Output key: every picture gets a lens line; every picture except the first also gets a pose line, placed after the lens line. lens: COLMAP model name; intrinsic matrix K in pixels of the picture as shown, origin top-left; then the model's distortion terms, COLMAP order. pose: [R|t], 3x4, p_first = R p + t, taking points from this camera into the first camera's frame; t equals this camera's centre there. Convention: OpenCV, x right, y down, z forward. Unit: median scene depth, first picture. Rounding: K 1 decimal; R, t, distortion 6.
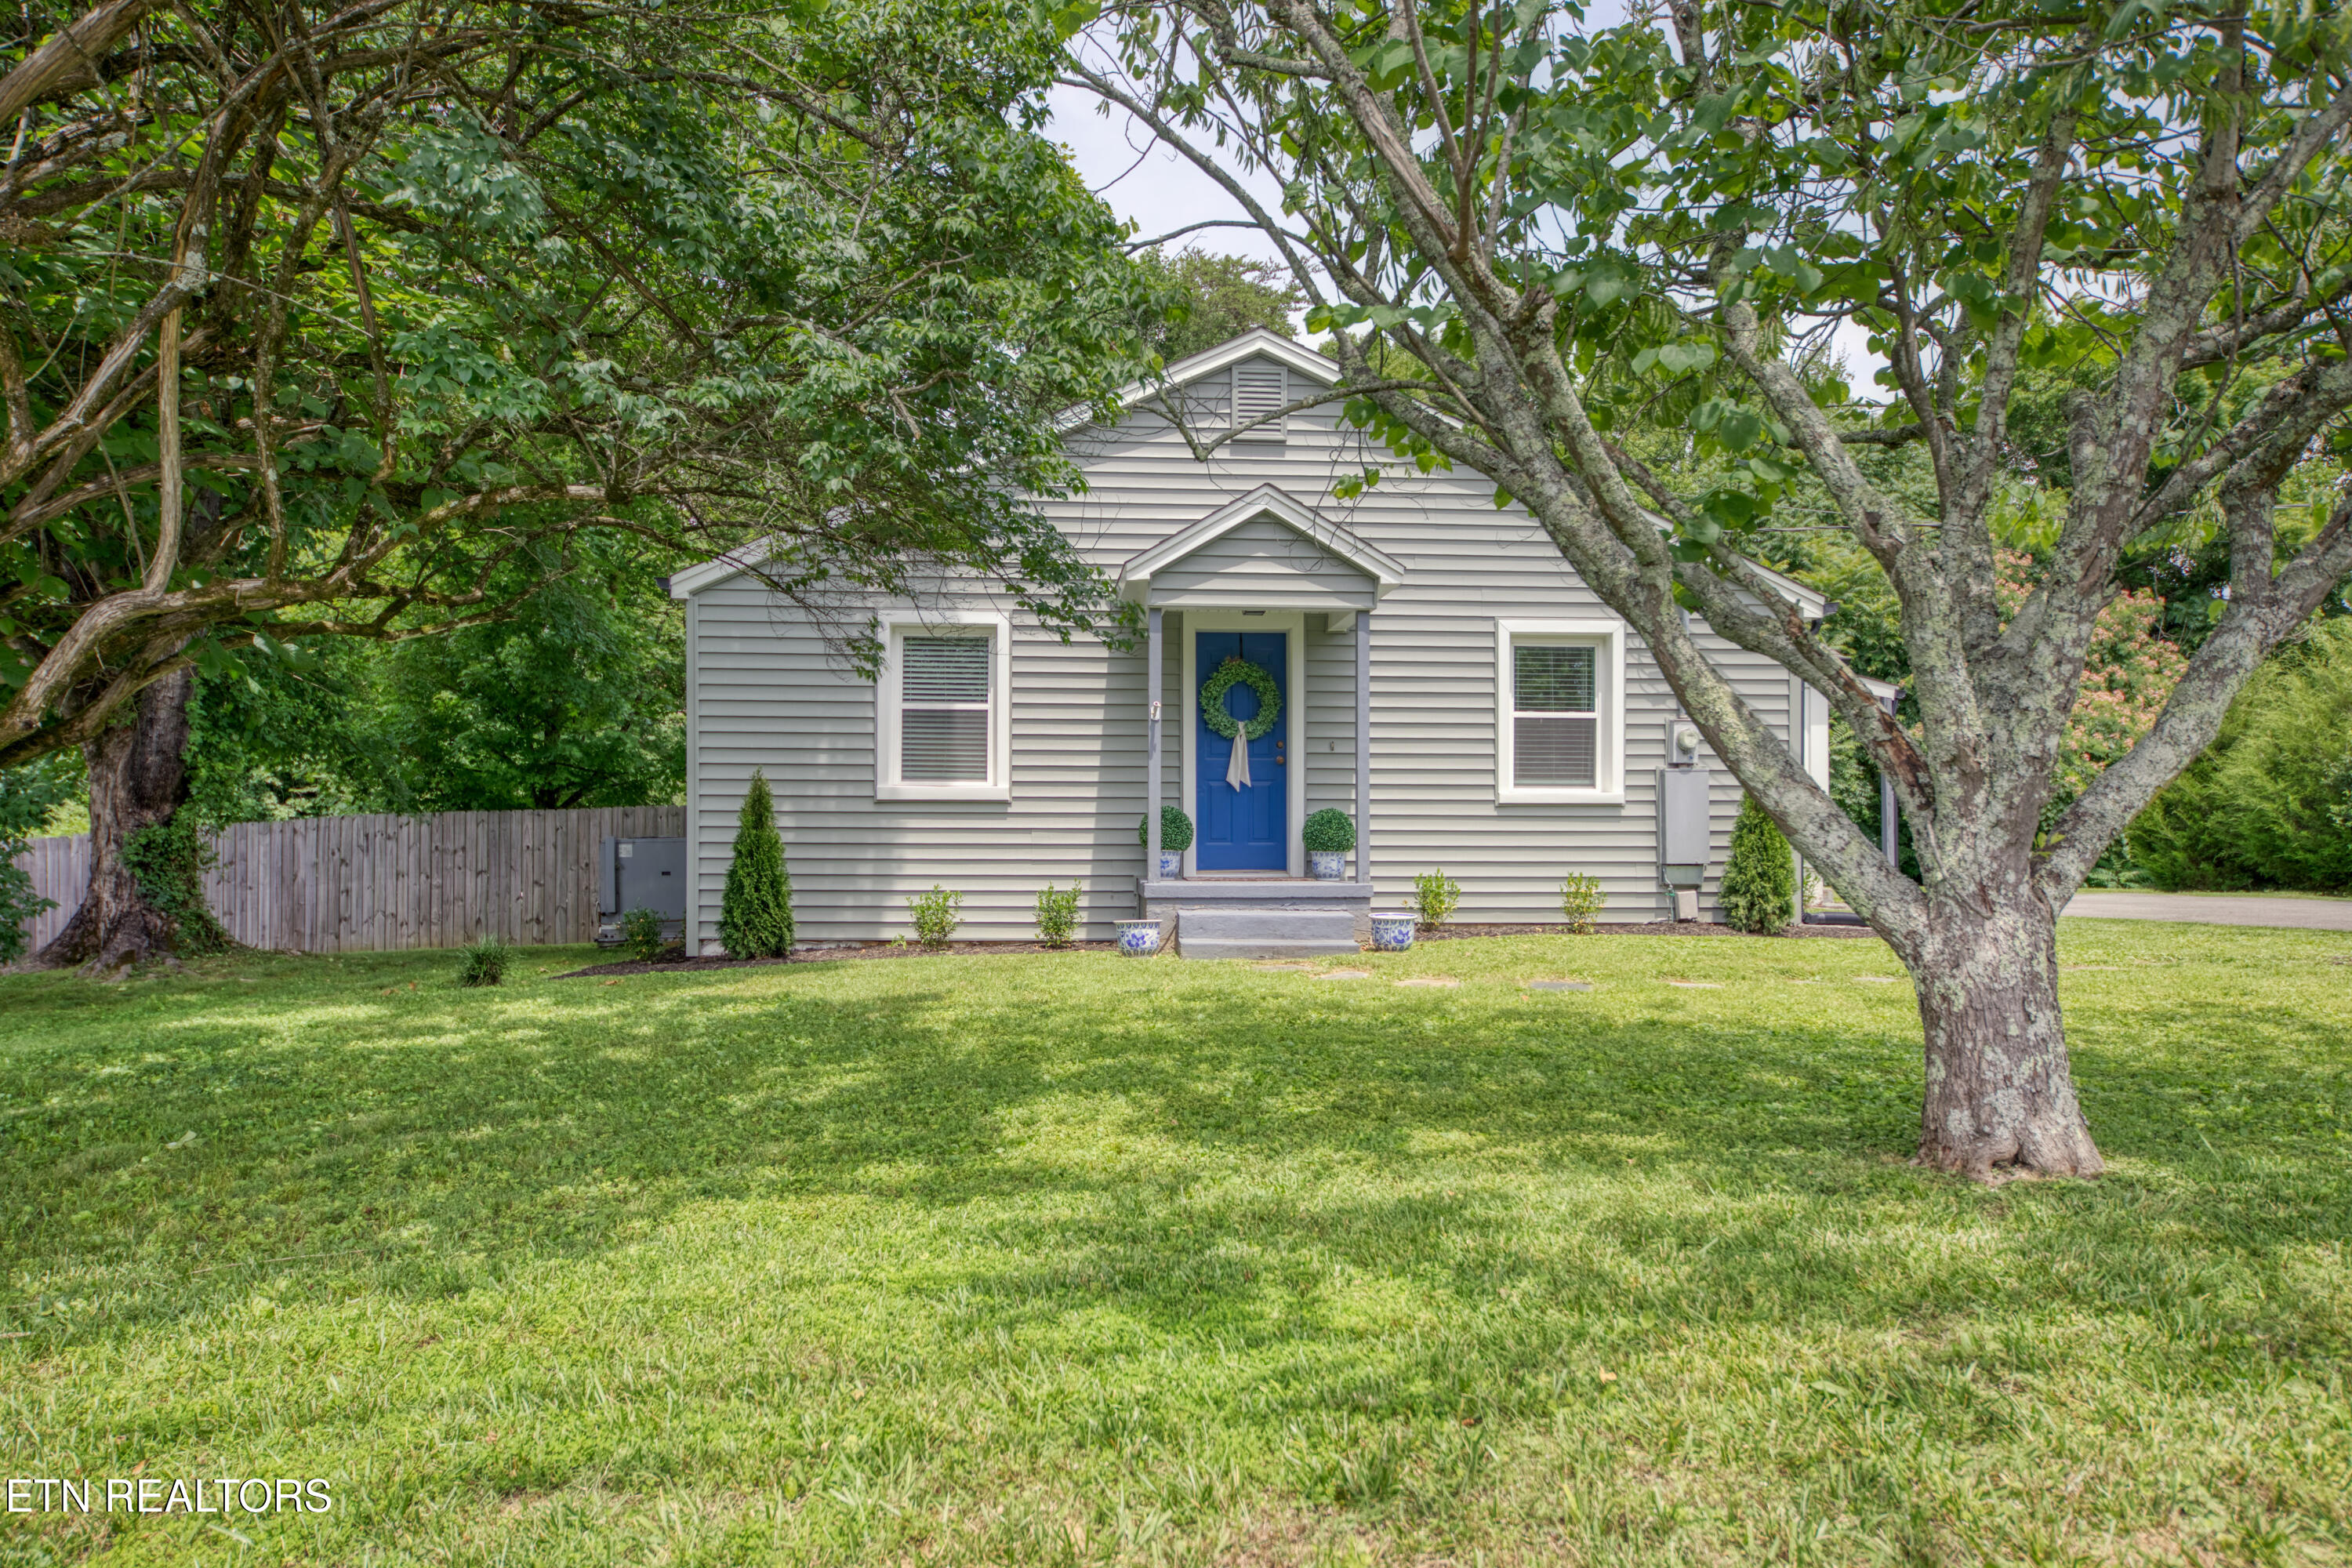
lens RADIAL K [[1503.1, 0, 1170.1], [0, 1503.1, 788.4], [0, 0, 1]] dist [0.008318, 0.018620]
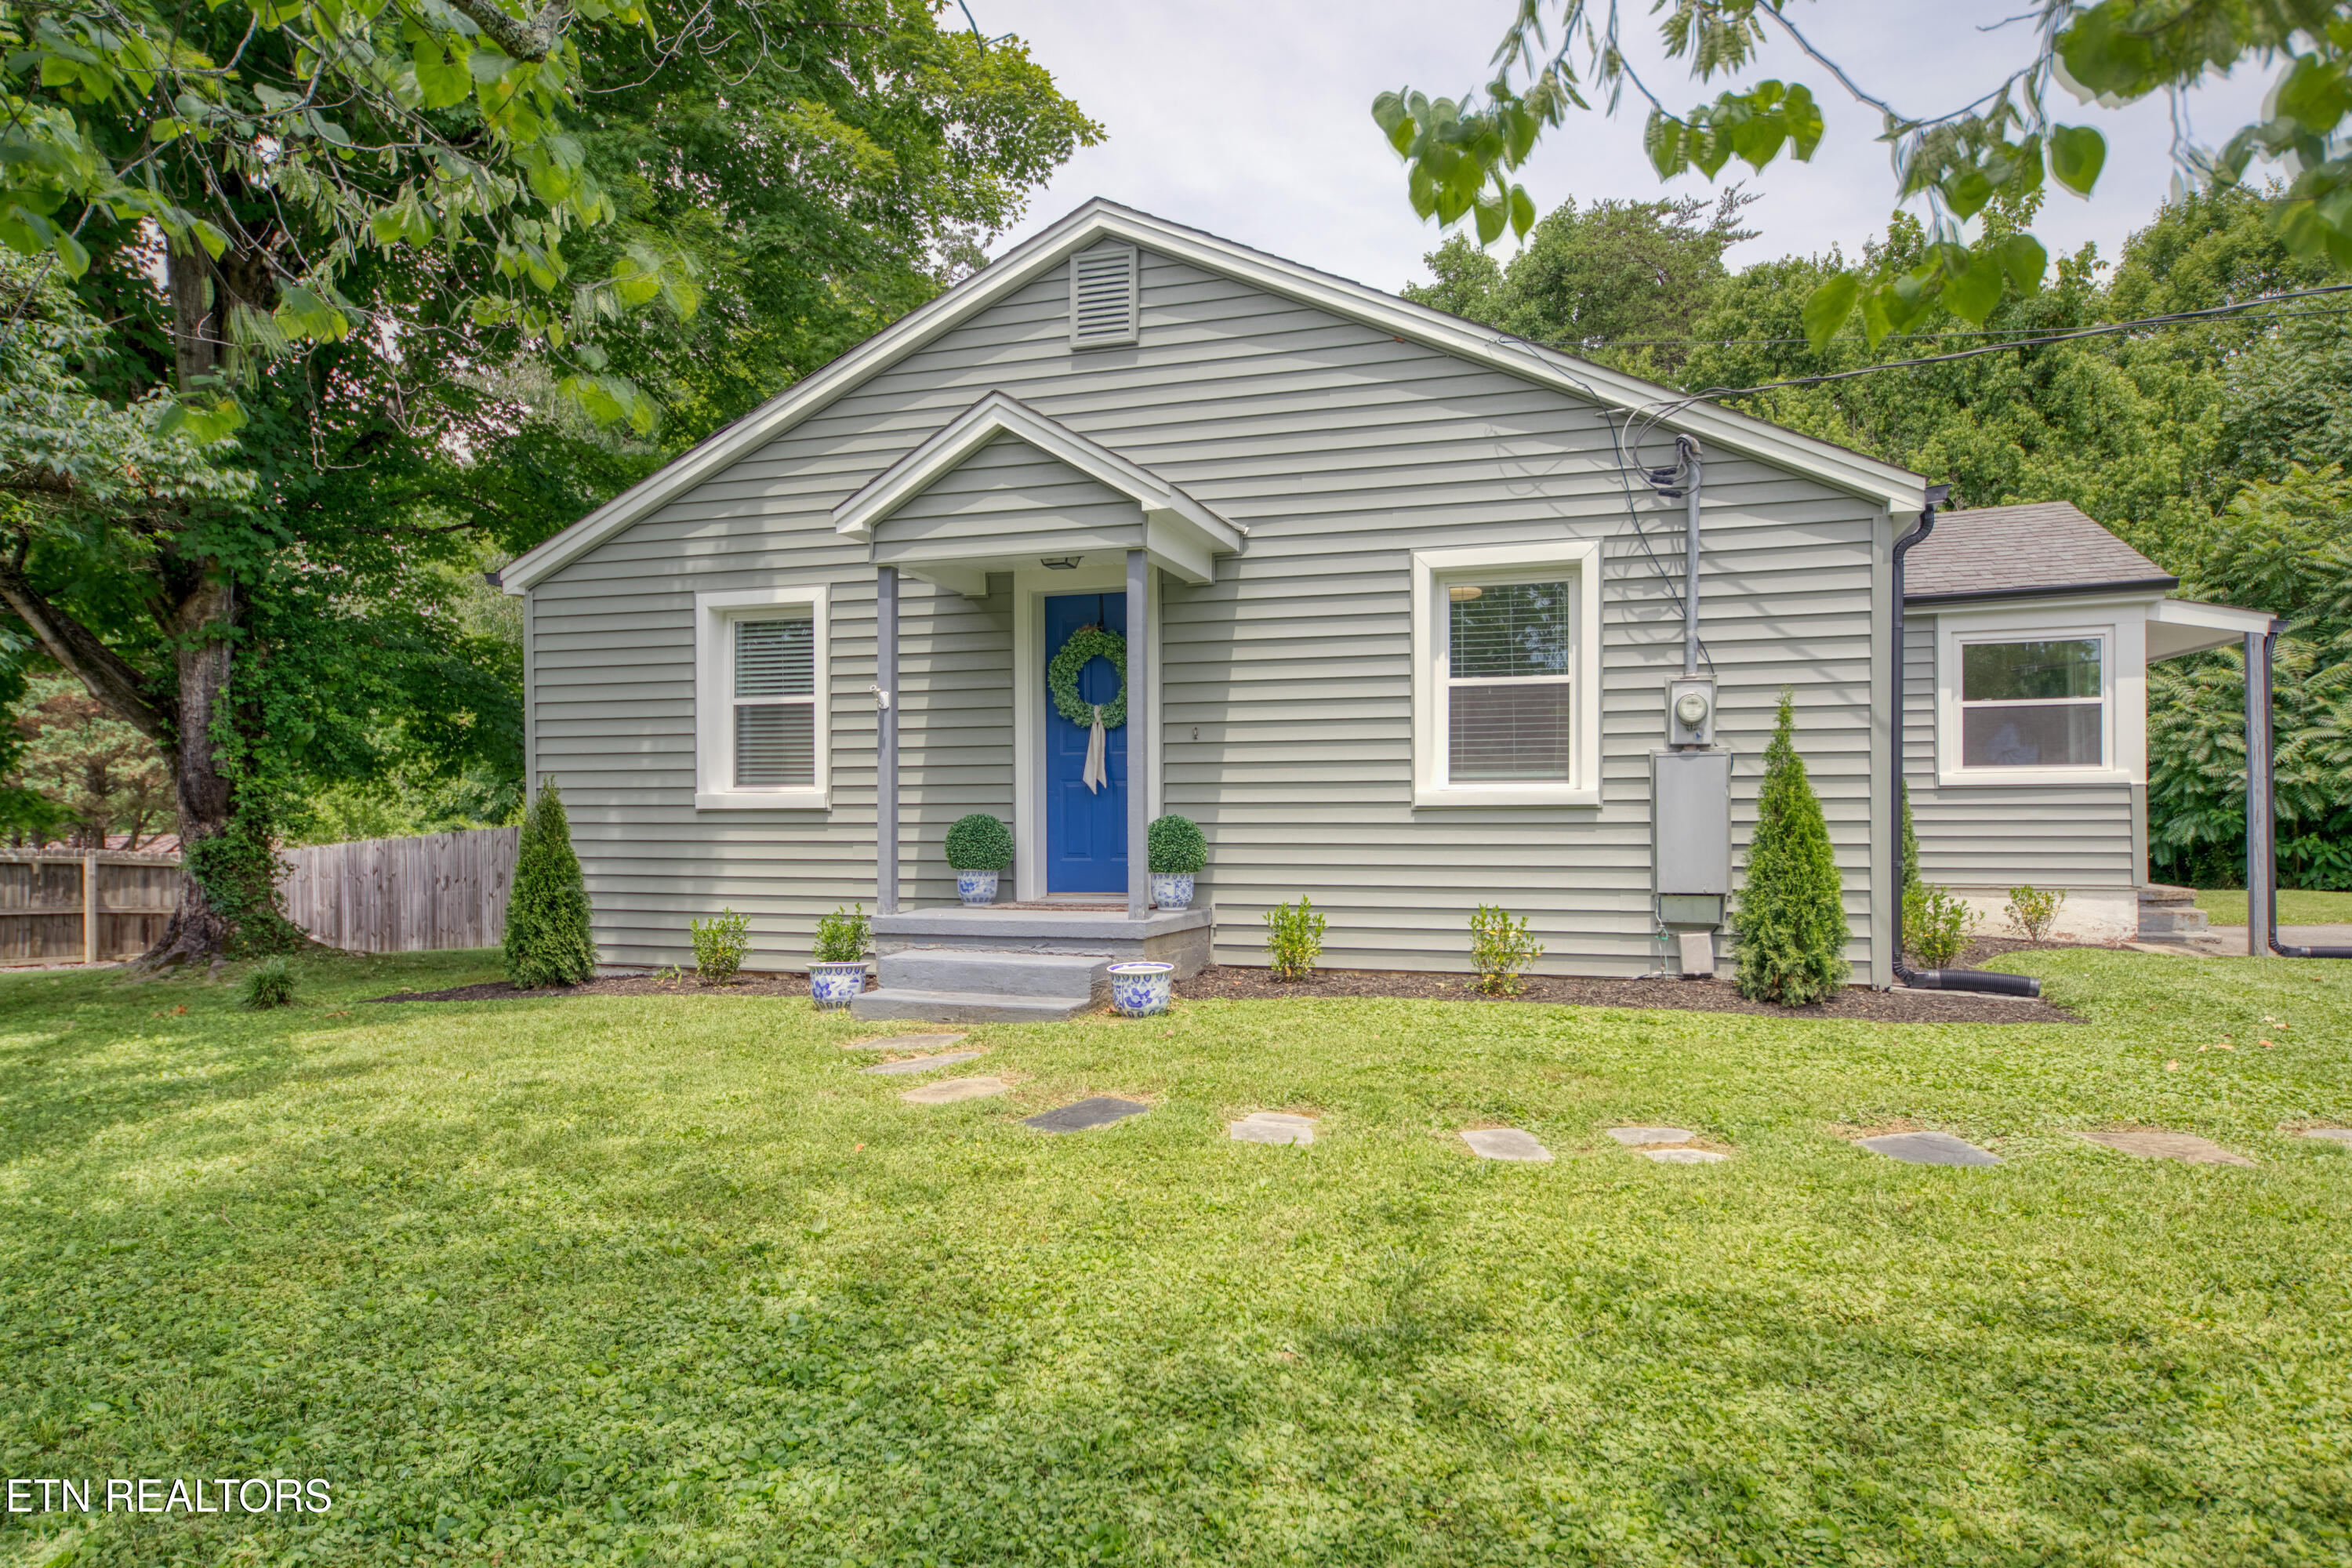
lens RADIAL K [[1390.3, 0, 1195.9], [0, 1390.3, 794.0], [0, 0, 1]] dist [0.012882, 0.001962]
pose [[0.929801, -0.012189, -0.367860, 0.367153], [0.017641, 0.999779, 0.011461, -0.005393], [0.367639, -0.017146, 0.929810, 0.337884]]
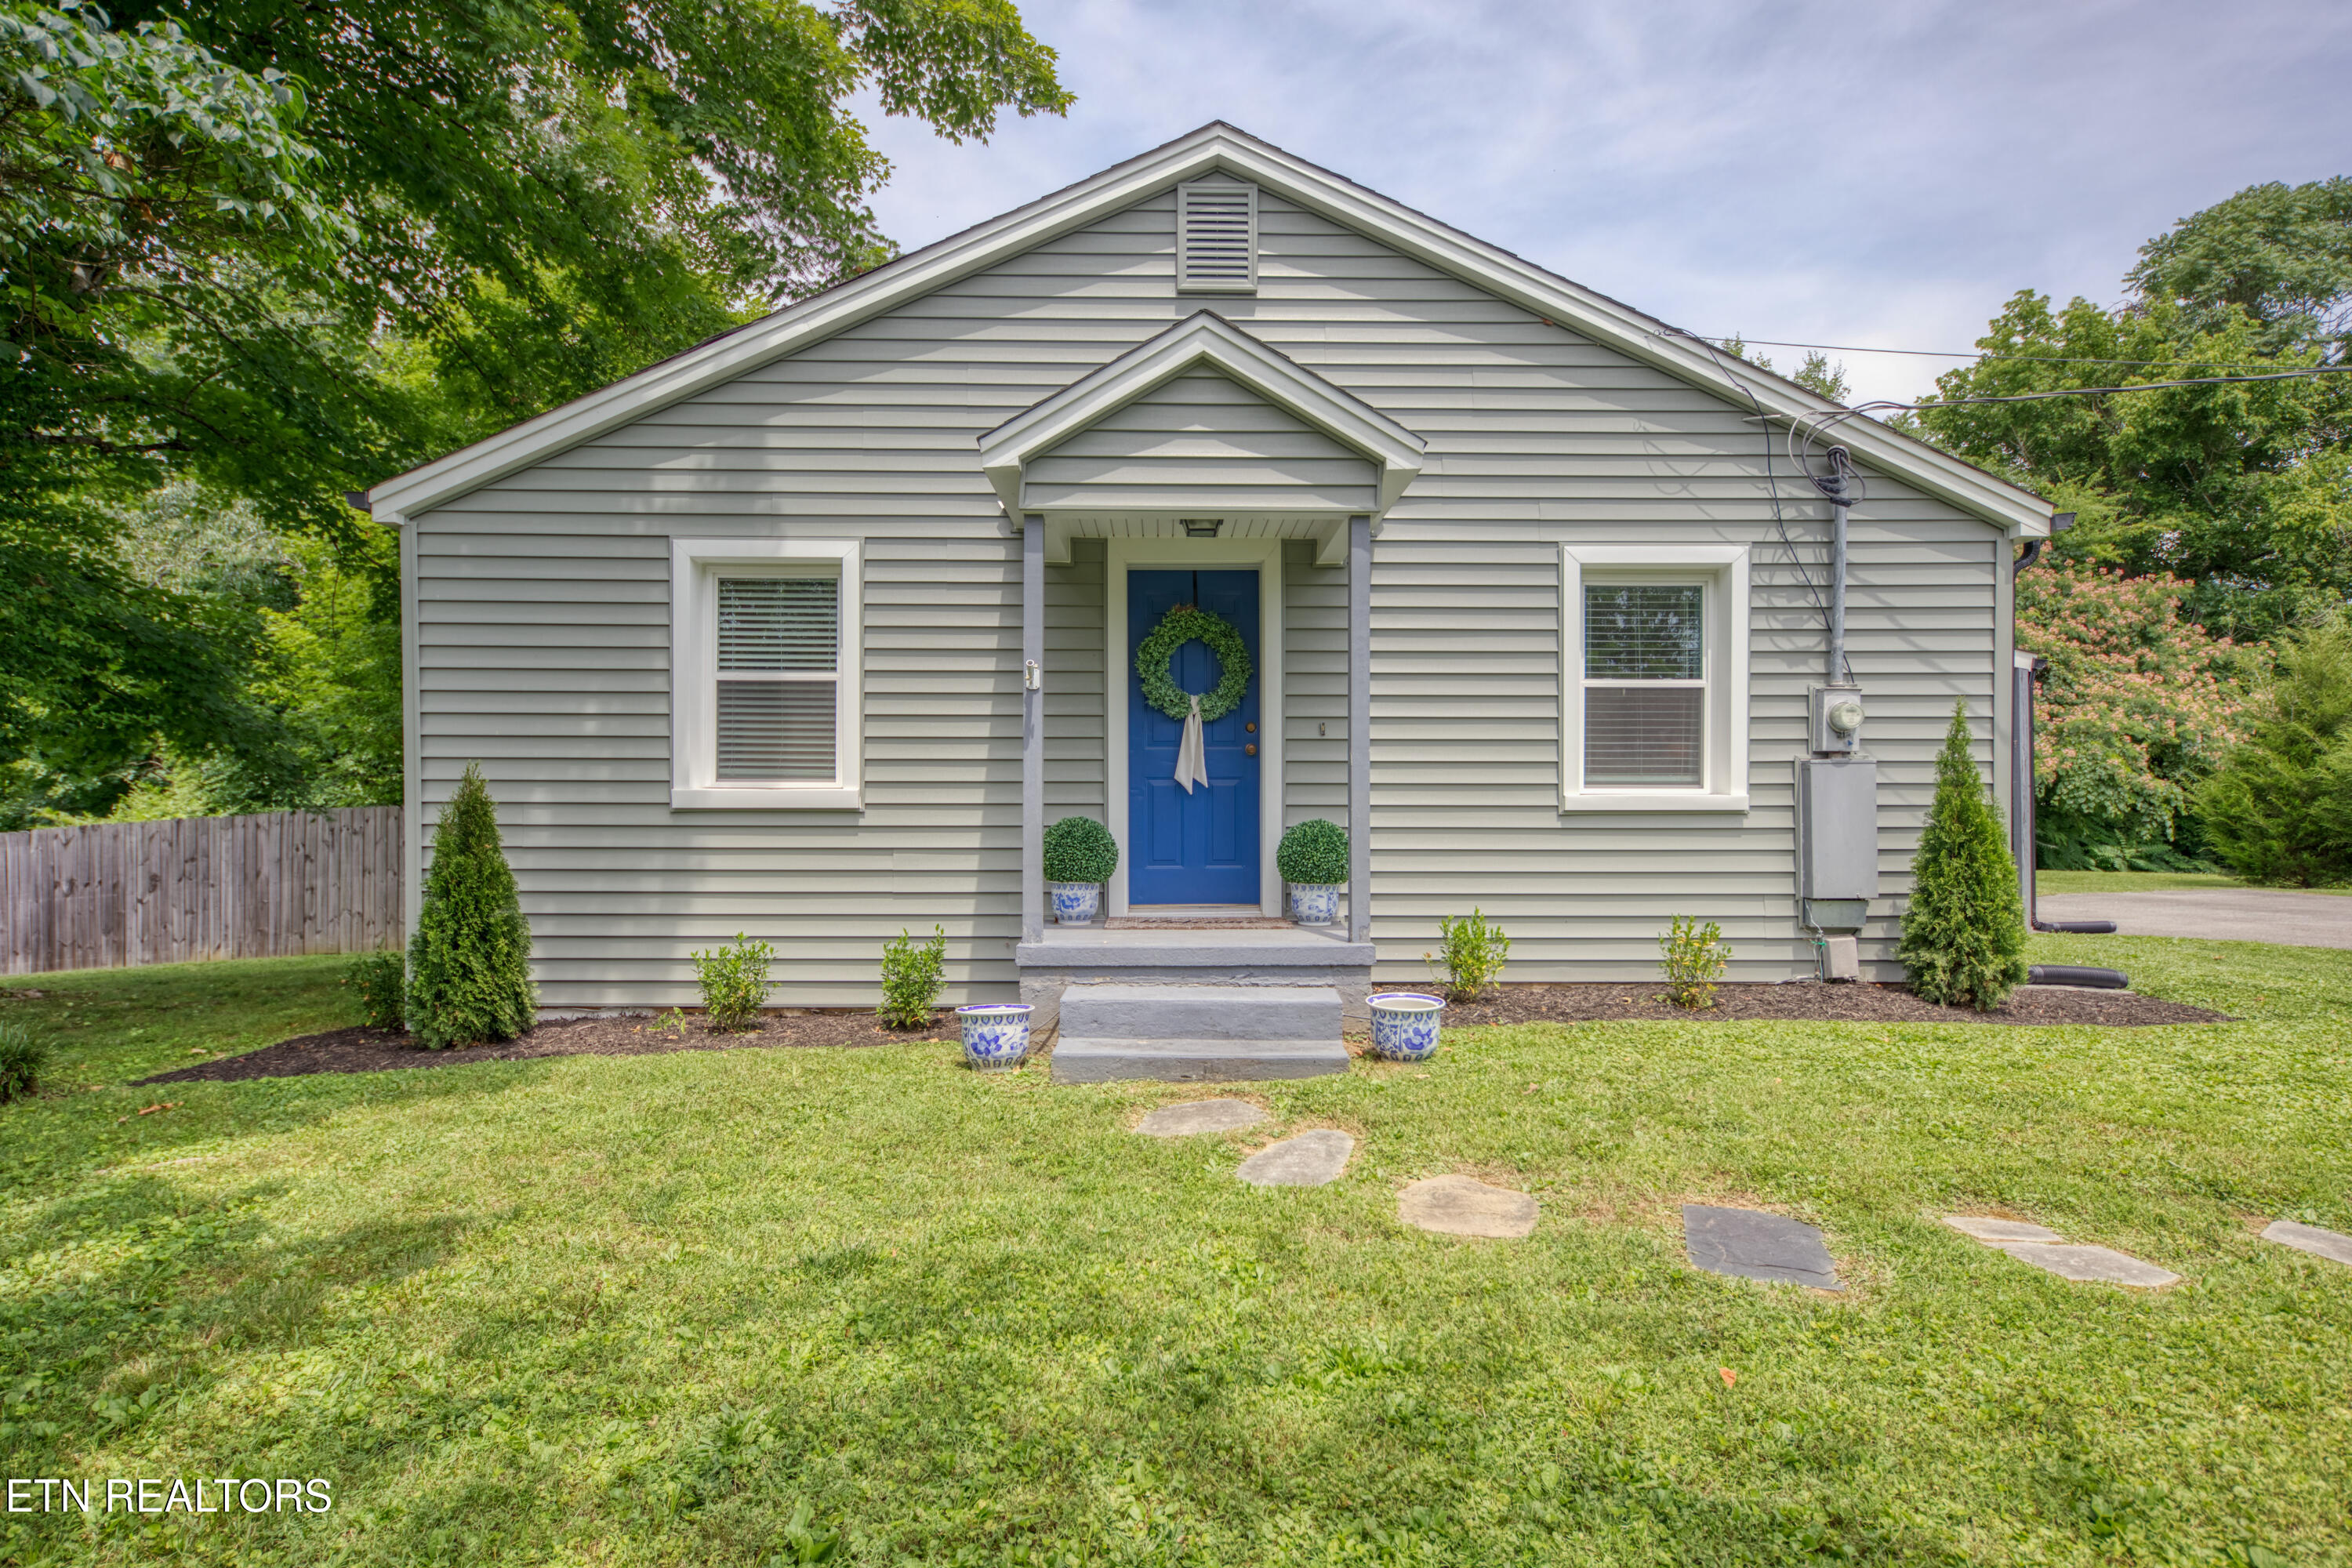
lens RADIAL K [[1178.0, 0, 1183.0], [0, 1178.0, 789.1], [0, 0, 1]] dist [0.013470, 0.000787]
pose [[0.998512, -0.002577, -0.054476, 0.072522], [0.003588, 0.999823, 0.018468, -0.010526], [0.054419, -0.018636, 0.998344, 0.445905]]
